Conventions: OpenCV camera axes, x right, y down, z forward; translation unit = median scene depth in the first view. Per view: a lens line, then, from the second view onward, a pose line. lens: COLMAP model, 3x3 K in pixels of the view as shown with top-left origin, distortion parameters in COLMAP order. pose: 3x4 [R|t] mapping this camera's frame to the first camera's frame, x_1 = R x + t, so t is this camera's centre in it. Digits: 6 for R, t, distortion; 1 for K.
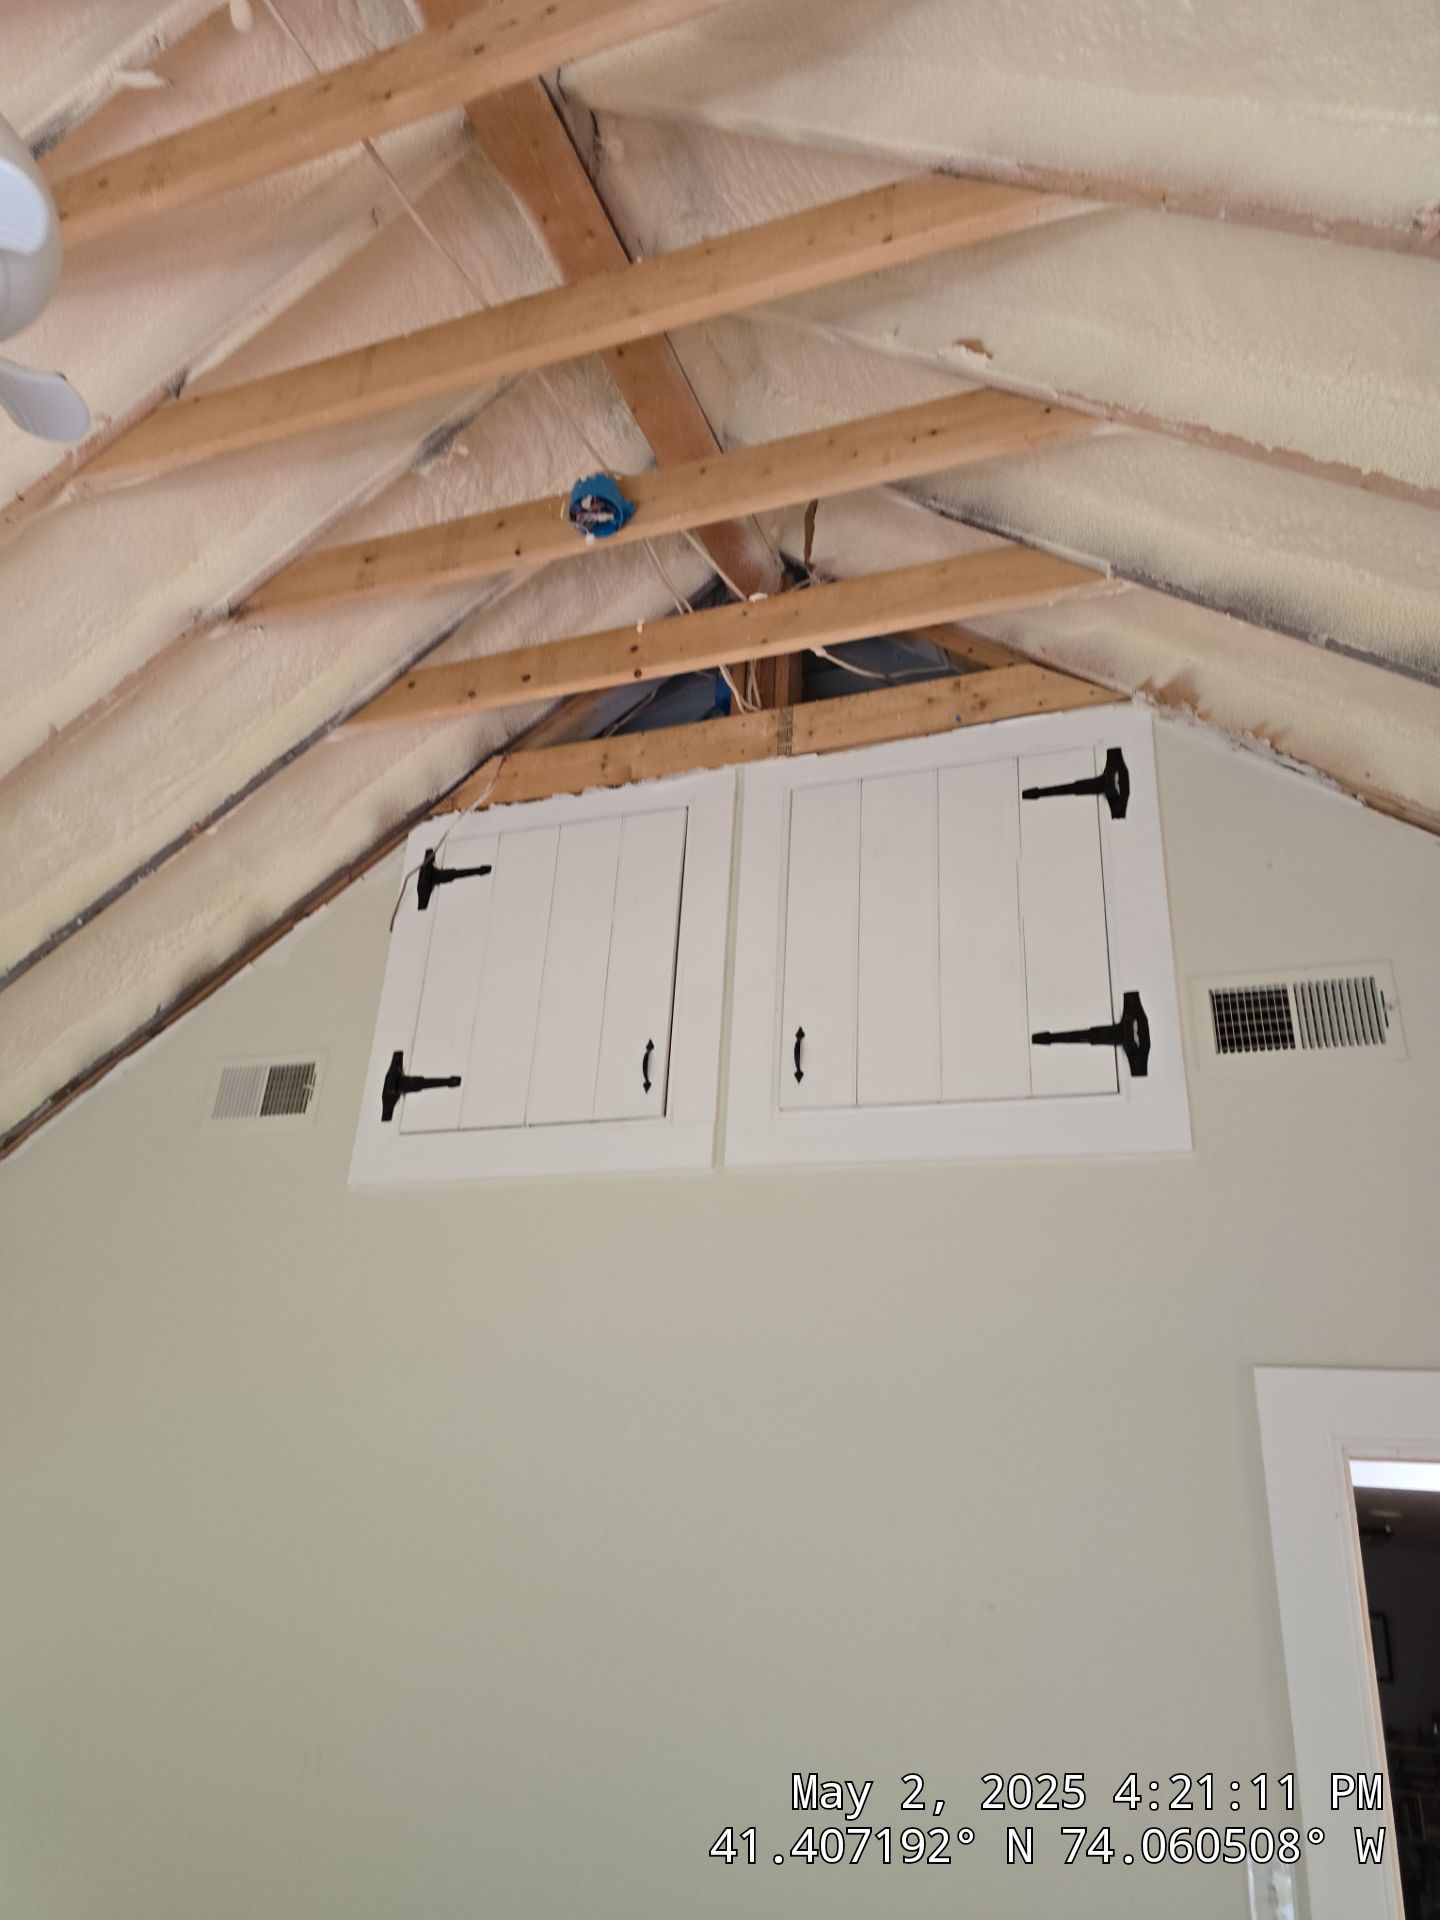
lens RADIAL K [[1316.8, 0, 720.0], [0, 1316.8, 960.0], [0, 0, 1]] dist [0.151026, -0.116451]
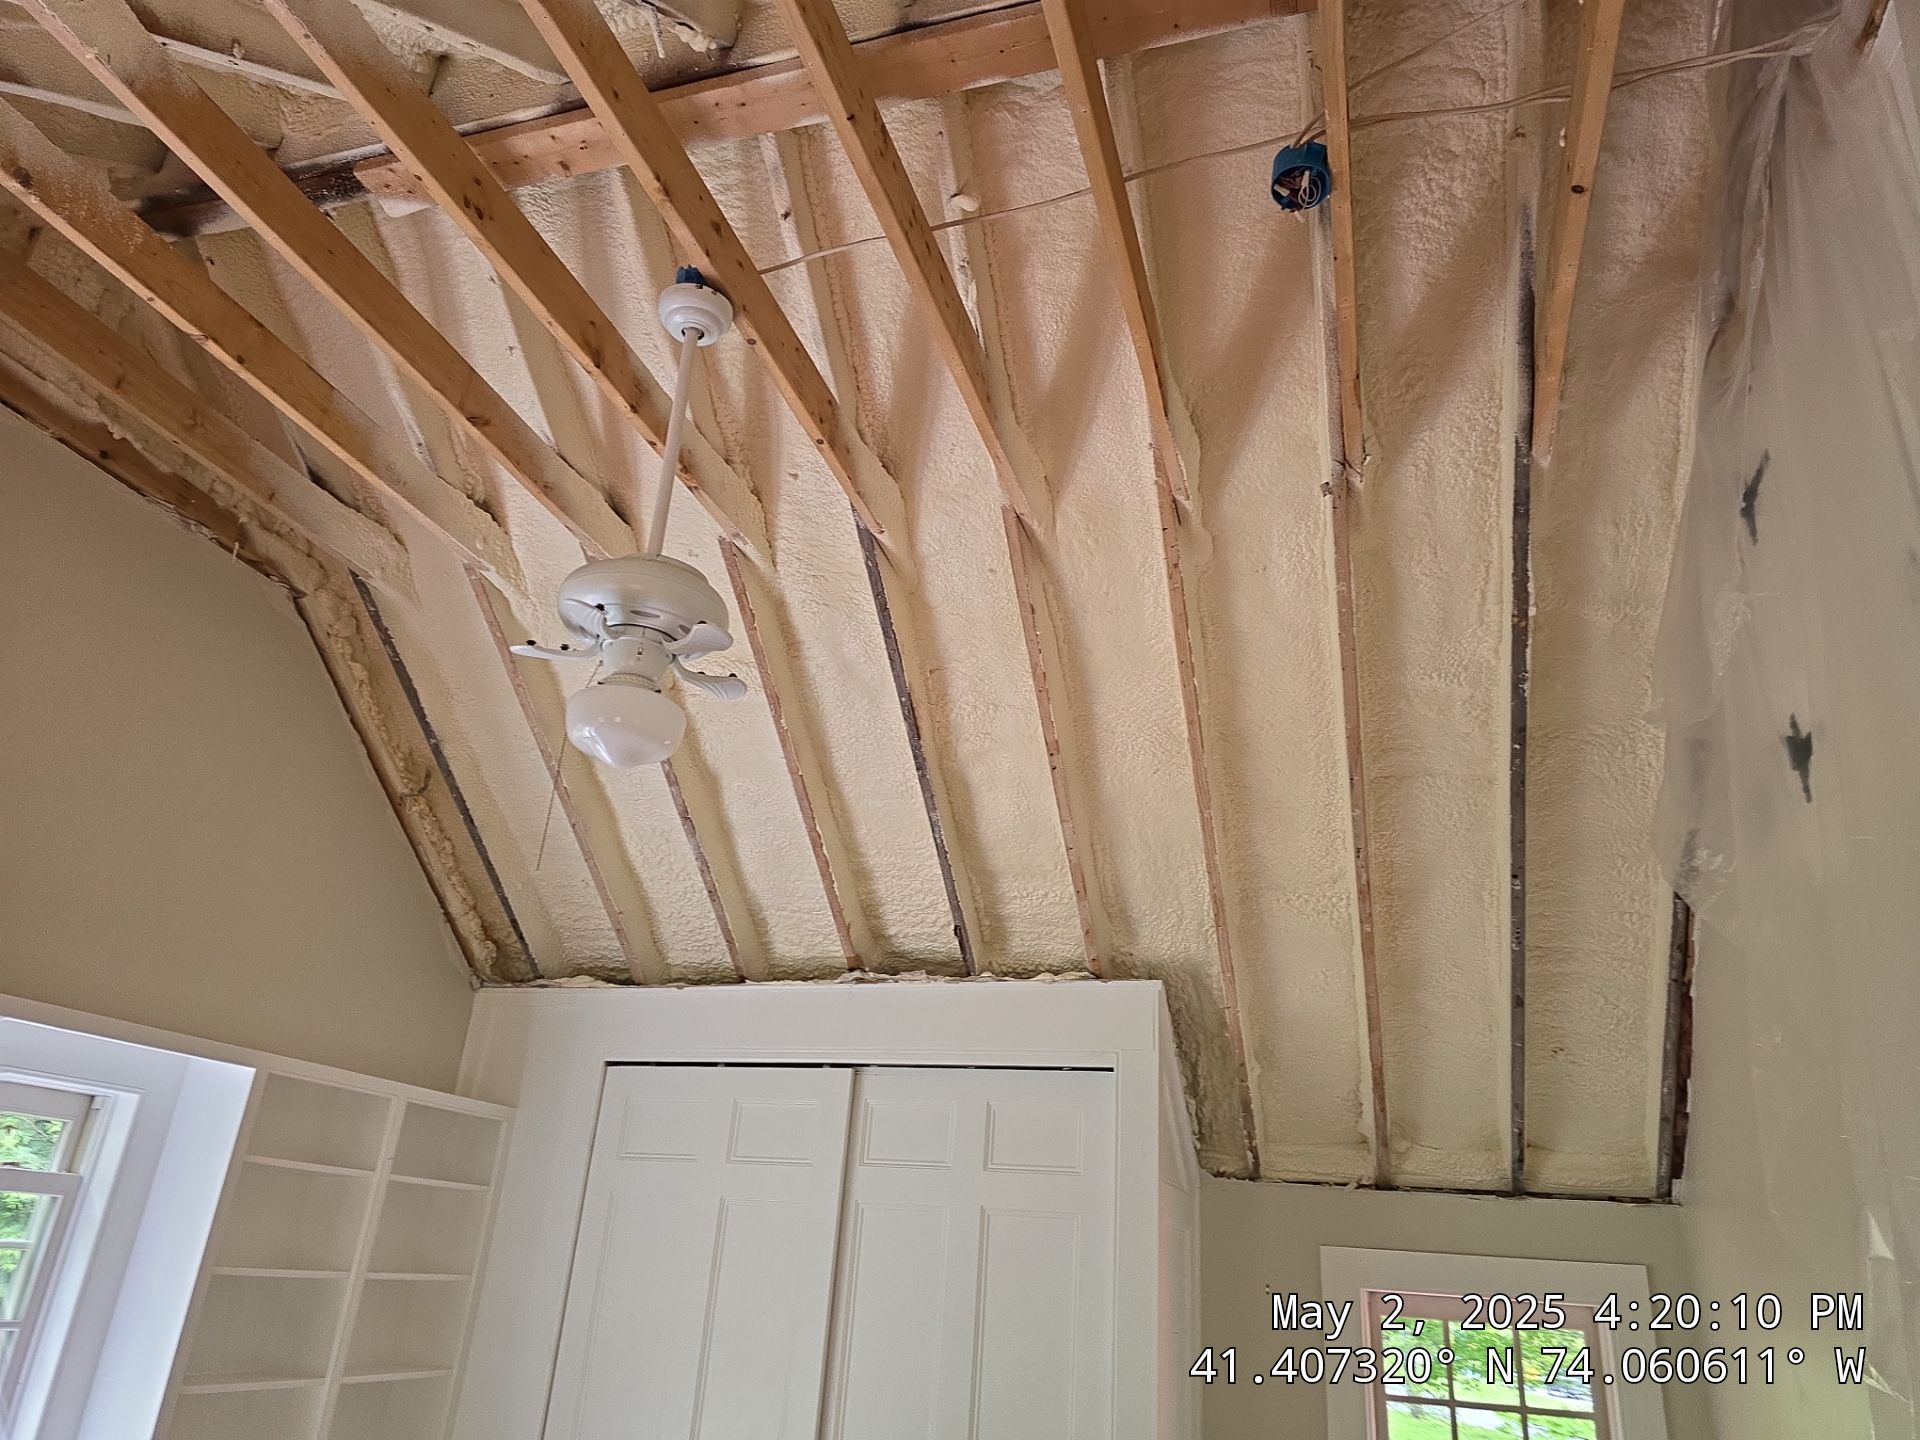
lens RADIAL K [[1316.8, 0, 960.0], [0, 1316.8, 720.0], [0, 0, 1]] dist [0.151026, -0.116451]
pose [[0.074851, -0.448692, -0.890546, 0.450078], [0.363100, 0.844008, -0.394726, 0.214240], [0.928739, -0.293812, 0.226095, 0.363730]]
